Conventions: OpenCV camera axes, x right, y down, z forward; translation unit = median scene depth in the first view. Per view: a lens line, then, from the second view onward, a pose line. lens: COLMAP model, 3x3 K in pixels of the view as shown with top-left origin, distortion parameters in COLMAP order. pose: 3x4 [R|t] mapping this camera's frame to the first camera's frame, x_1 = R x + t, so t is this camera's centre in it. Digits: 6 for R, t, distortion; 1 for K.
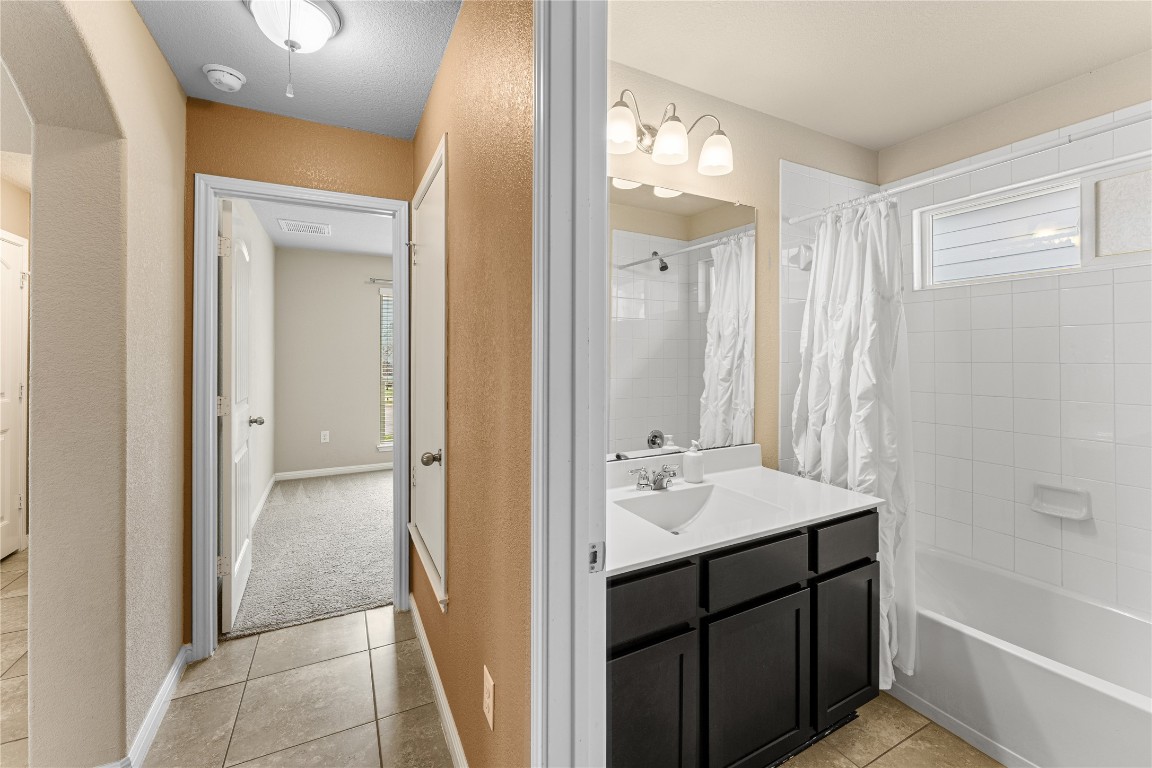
lens RADIAL K [[465.3, 0, 582.9], [0, 465.3, 364.4], [0, 0, 1]] dist [-0.000890, -0.000200]
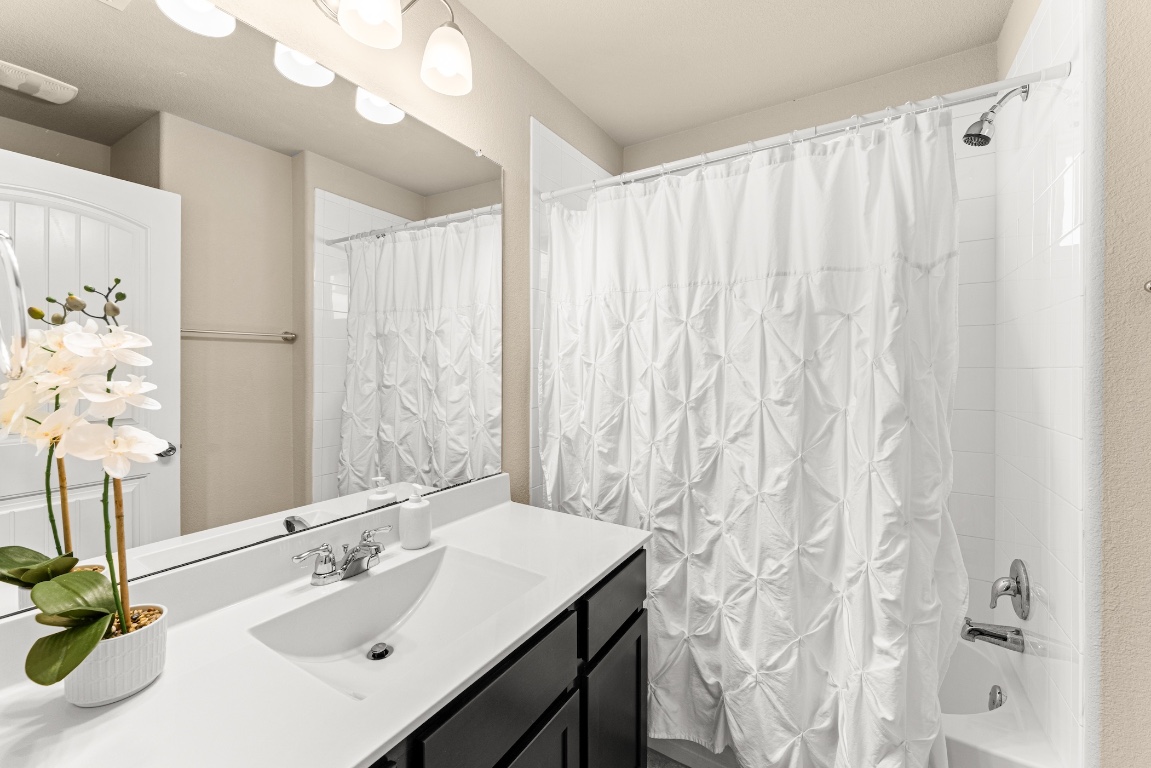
lens RADIAL K [[464.9, 0, 565.3], [0, 464.9, 366.9], [0, 0, 1]] dist [-0.000890, -0.000200]
pose [[0.880366, 0.003856, 0.474279, 0.116729], [0.004506, 0.999854, -0.016493, 0.007982], [-0.474274, 0.016657, 0.880220, 0.328373]]
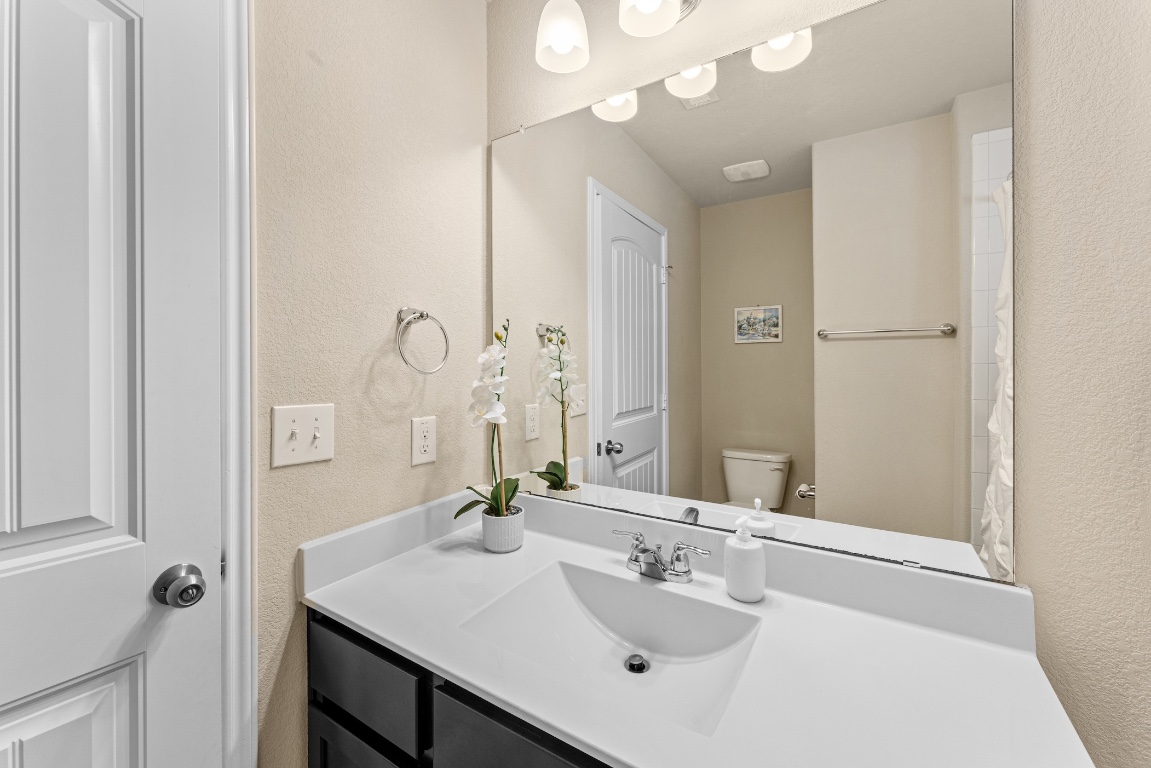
lens RADIAL K [[464.9, 0, 588.2], [0, 464.9, 363.6], [0, 0, 1]] dist [-0.000890, -0.000200]
pose [[0.491692, 0.003645, -0.870762, 0.637776], [-0.017524, 0.999830, -0.005710, -0.002866], [0.870593, 0.018067, 0.491672, 0.620000]]
